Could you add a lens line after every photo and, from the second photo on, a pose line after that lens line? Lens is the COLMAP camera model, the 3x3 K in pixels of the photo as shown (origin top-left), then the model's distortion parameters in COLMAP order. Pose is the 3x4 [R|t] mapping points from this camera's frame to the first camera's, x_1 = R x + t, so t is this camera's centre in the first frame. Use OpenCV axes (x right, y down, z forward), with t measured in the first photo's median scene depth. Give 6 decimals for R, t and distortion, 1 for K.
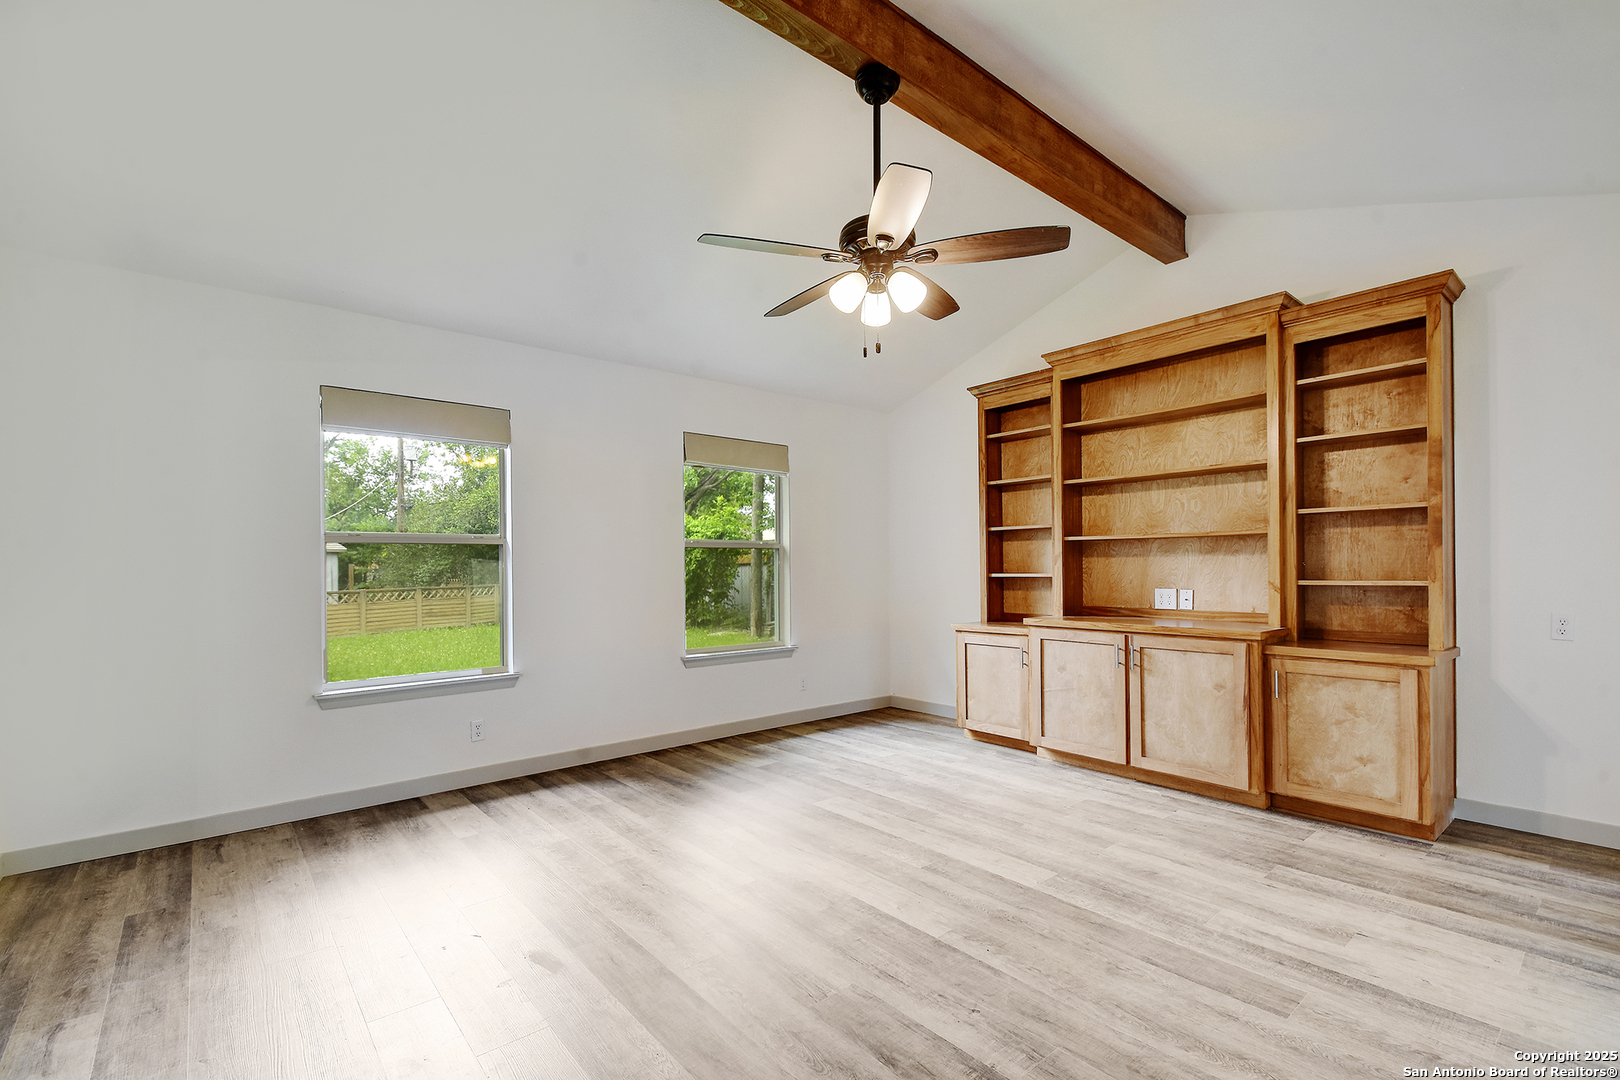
lens RADIAL K [[715.4, 0, 804.8], [0, 715.4, 568.5], [0, 0, 1]] dist [0.022019, -0.013335]
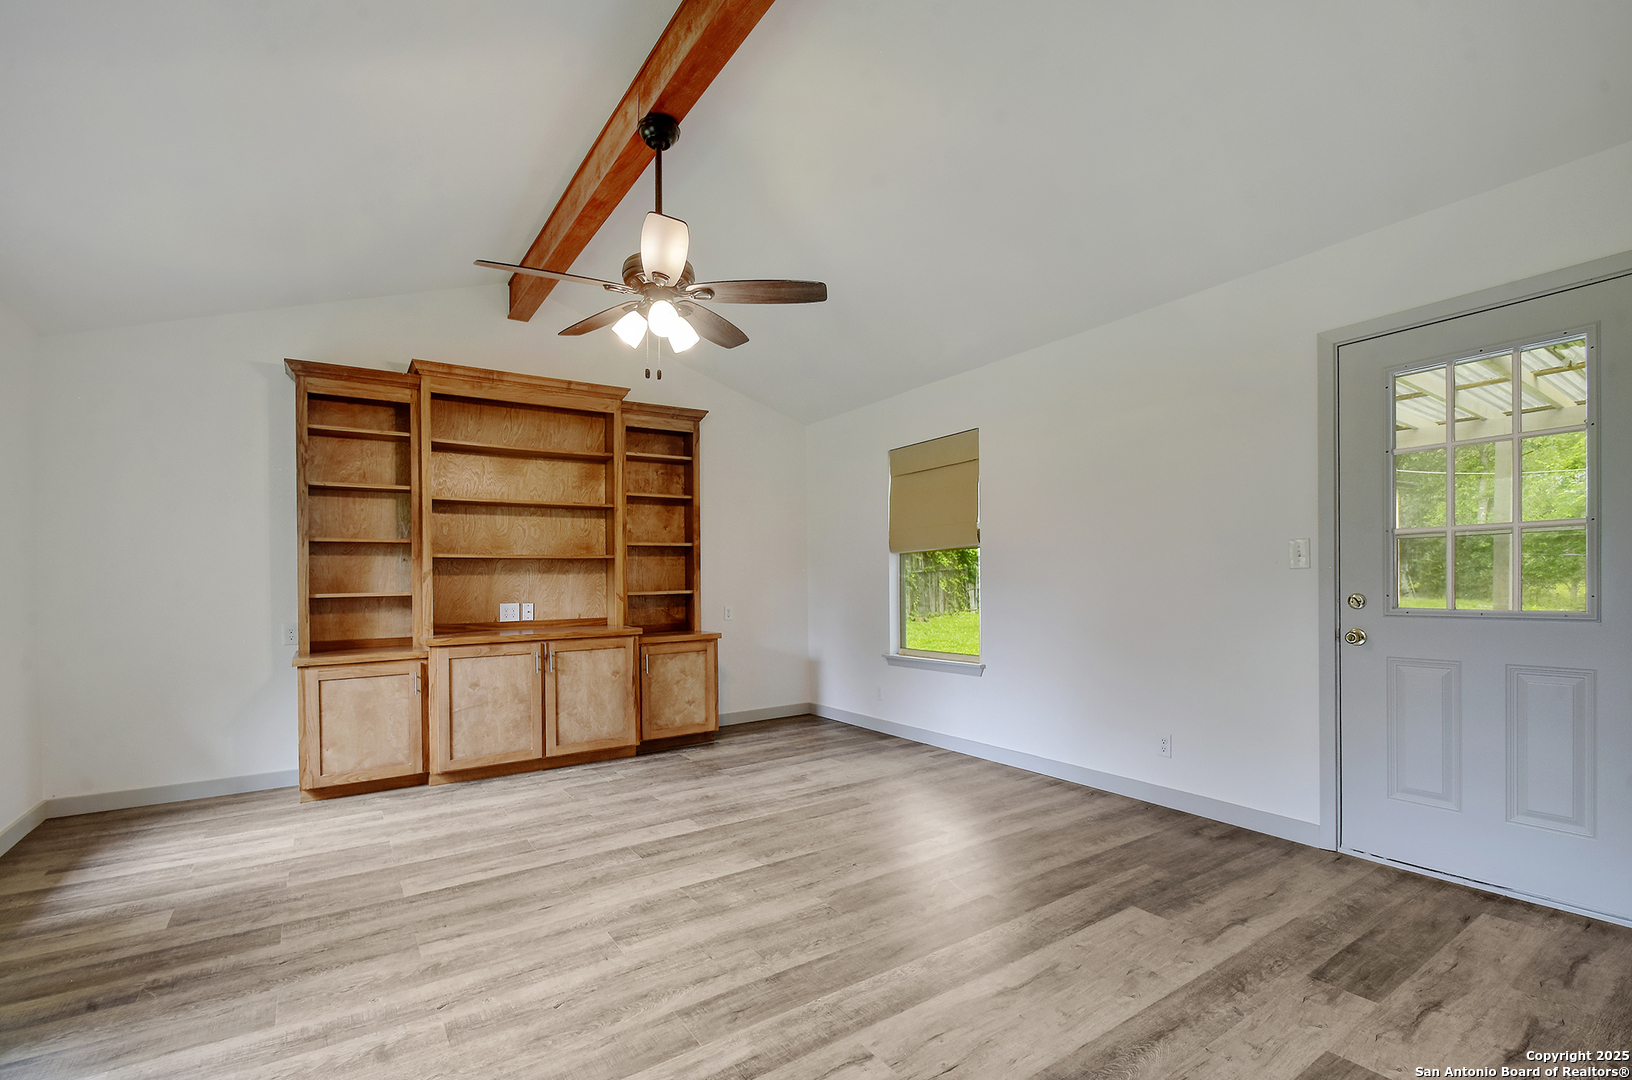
lens RADIAL K [[720.8, 0, 817.7], [0, 720.8, 576.0], [0, 0, 1]] dist [0.000677, -0.009717]
pose [[0.102921, 0.011037, 0.994628, -0.711976], [0.016236, 0.999787, -0.012774, 0.008982], [-0.994557, 0.017463, 0.102720, 0.494583]]
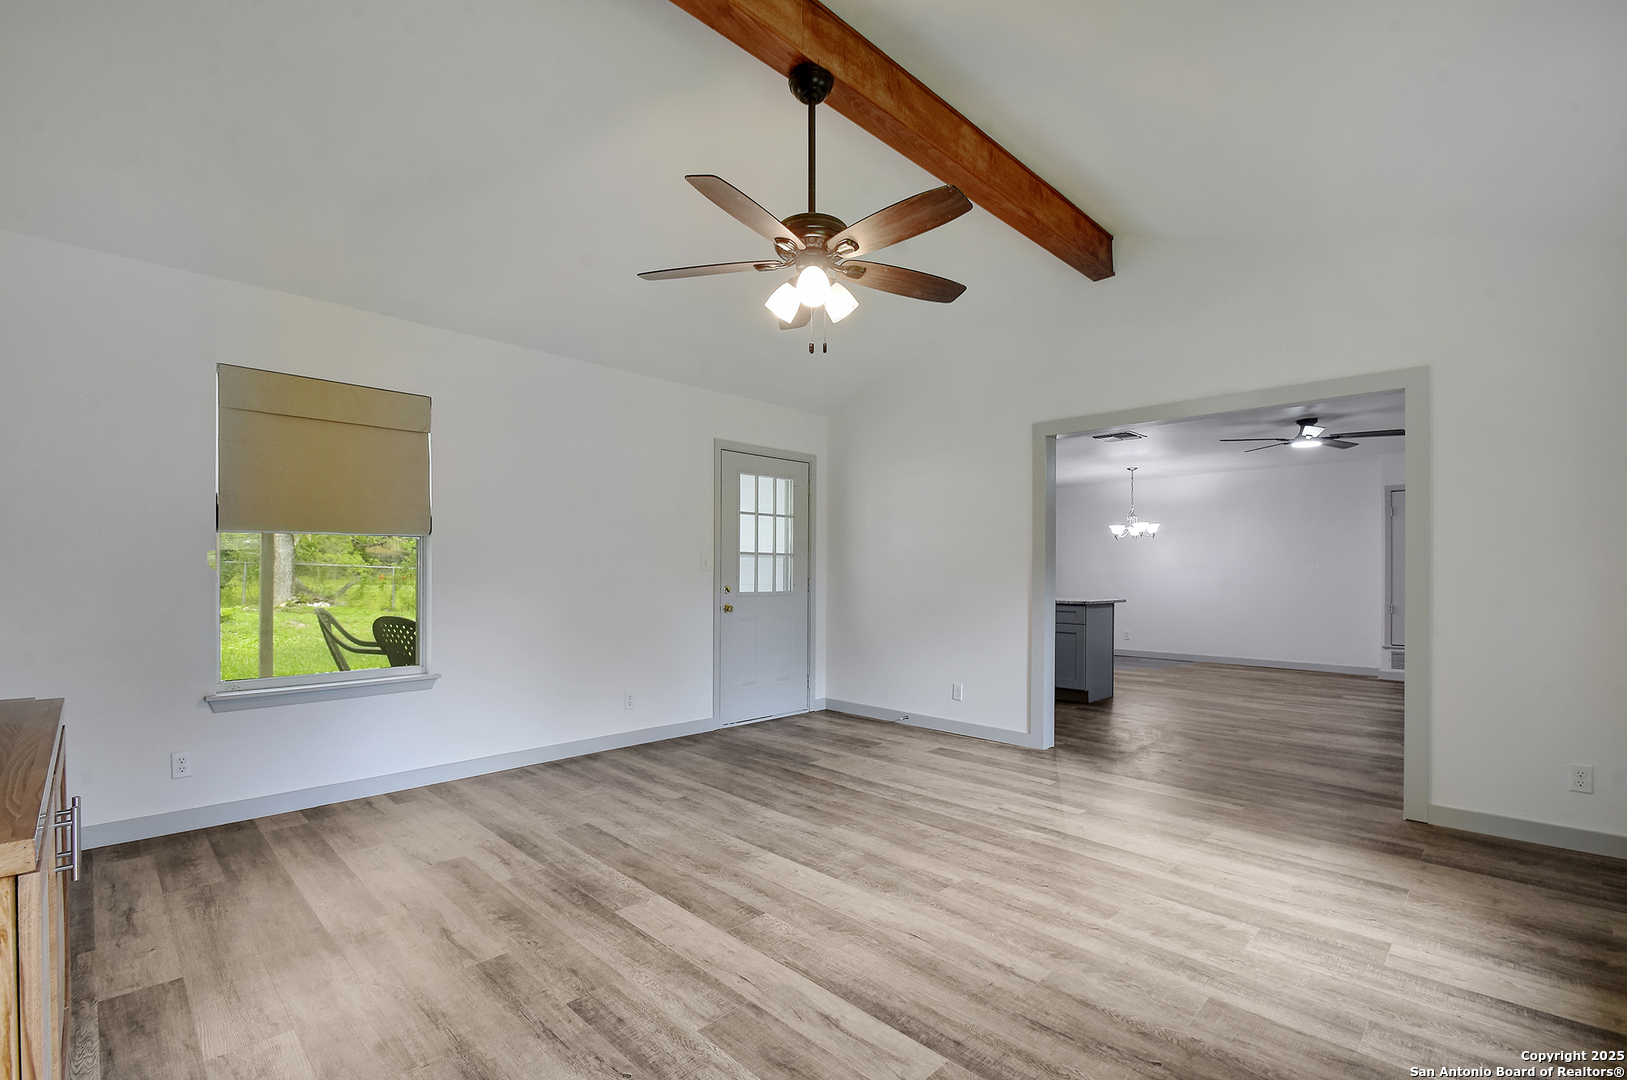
lens RADIAL K [[718.5, 0, 808.3], [0, 718.5, 568.6], [0, 0, 1]] dist [0.022019, -0.013335]
pose [[-0.996449, 0.005076, -0.084041, 0.144307], [0.005036, 0.999987, 0.000694, -0.002328], [0.084044, 0.000268, -0.996462, 1.501517]]
